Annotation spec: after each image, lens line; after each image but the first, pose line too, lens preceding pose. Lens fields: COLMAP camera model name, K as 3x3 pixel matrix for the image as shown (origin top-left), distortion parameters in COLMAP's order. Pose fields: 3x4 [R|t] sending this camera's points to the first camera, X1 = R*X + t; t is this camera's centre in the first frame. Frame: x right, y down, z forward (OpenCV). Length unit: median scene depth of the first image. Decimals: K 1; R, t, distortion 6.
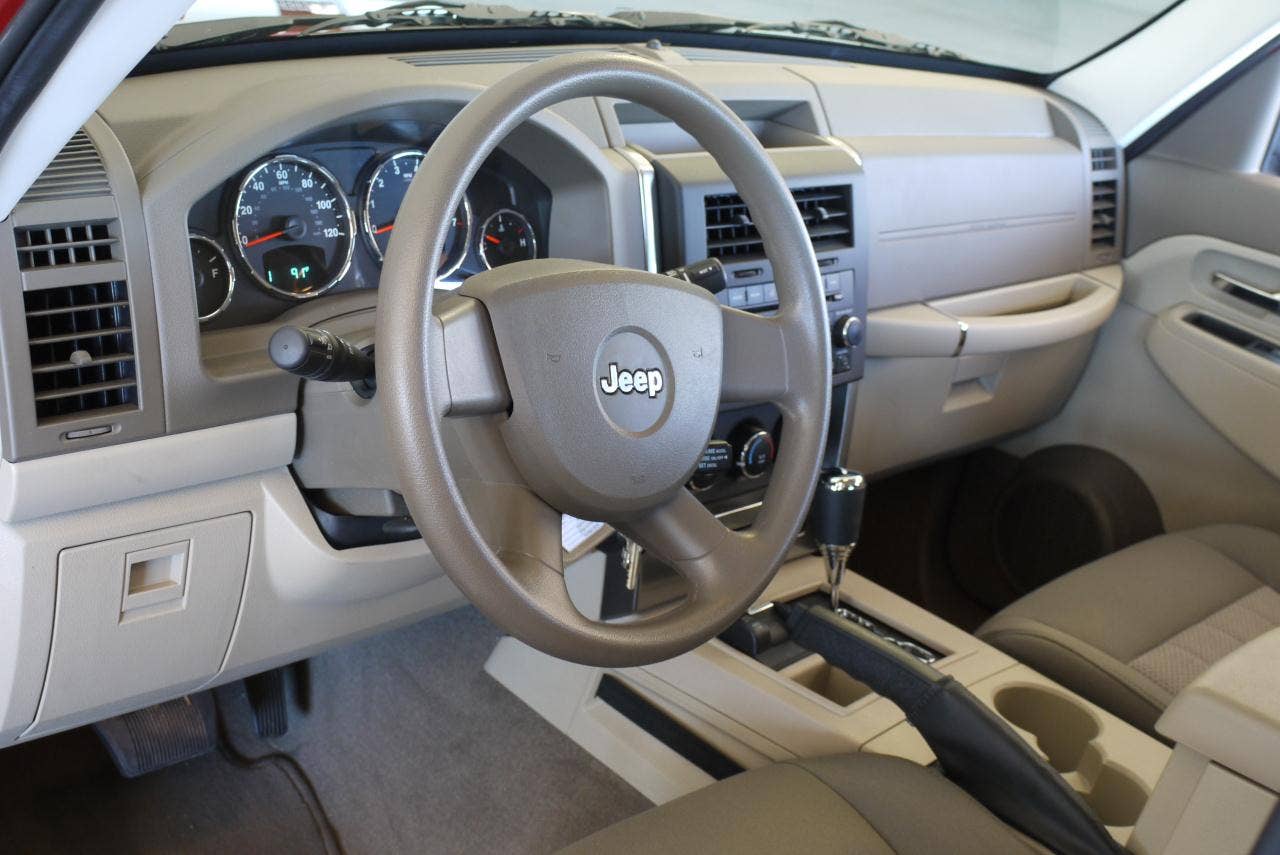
lens RADIAL K [[1555.9, 0, 640.0], [0, 1555.9, 427.5], [0, 0, 1]] dist [0.006039, -0.024352]
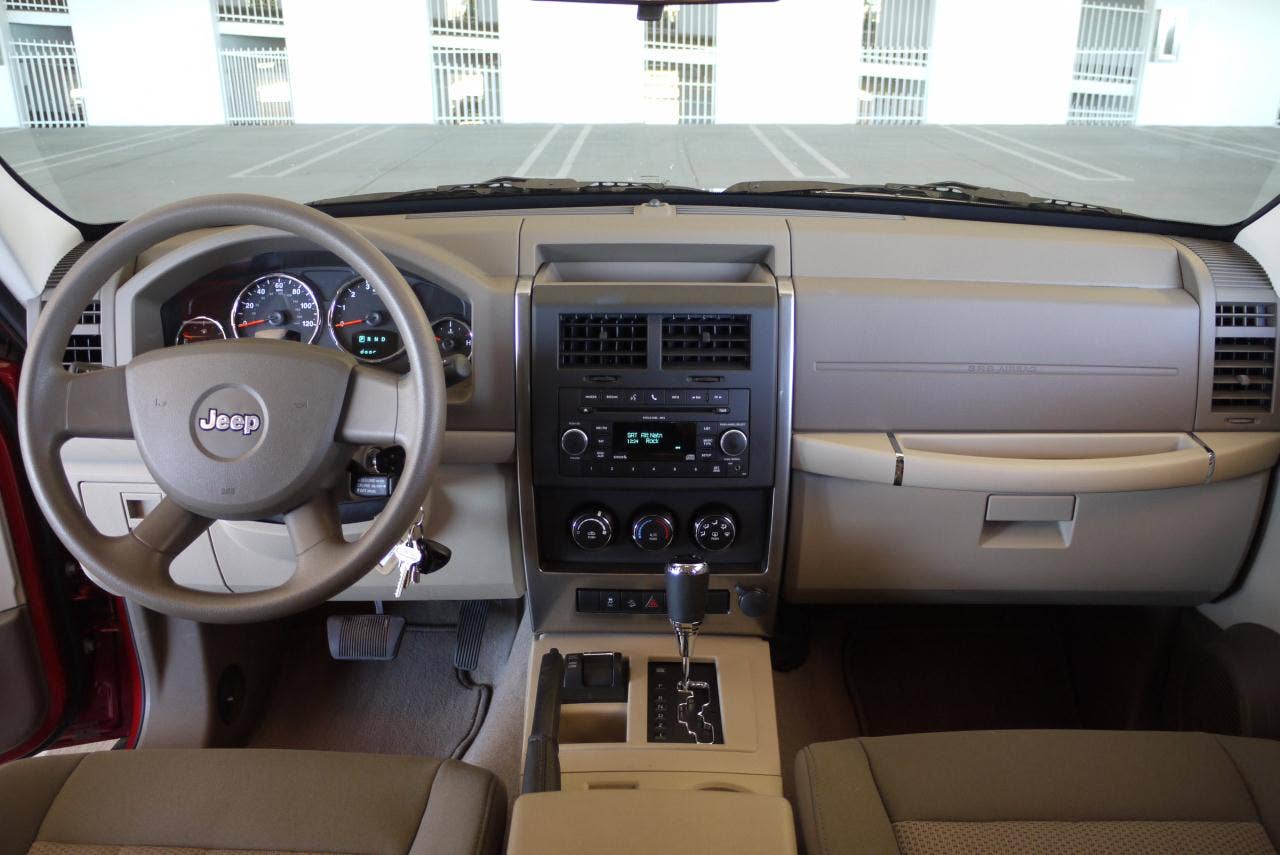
lens RADIAL K [[1090.0, 0, 662.6], [0, 1090.0, 429.1], [0, 0, 1]] dist [-0.006147, -0.004315]
pose [[0.699272, 0.104817, -0.707129, 0.668475], [-0.162841, 0.986541, -0.014797, -0.051043], [0.696061, 0.125497, 0.706929, 0.398176]]
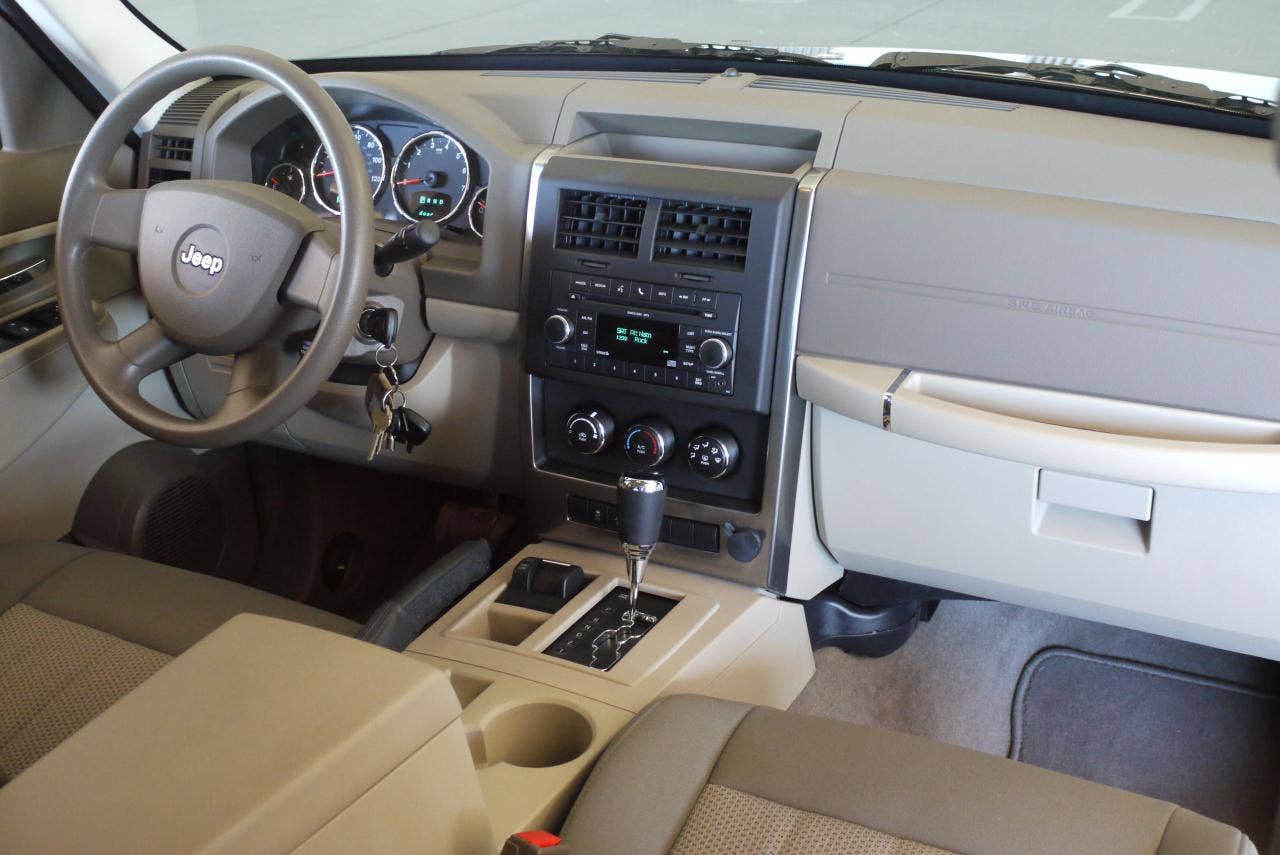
lens RADIAL K [[1555.9, 0, 640.0], [0, 1555.9, 427.5], [0, 0, 1]] dist [0.006039, -0.024352]
pose [[0.281960, 0.211299, -0.935869, 1.076218], [-0.286246, 0.949548, 0.128147, -0.131599], [0.915730, 0.231756, 0.328218, 0.643538]]
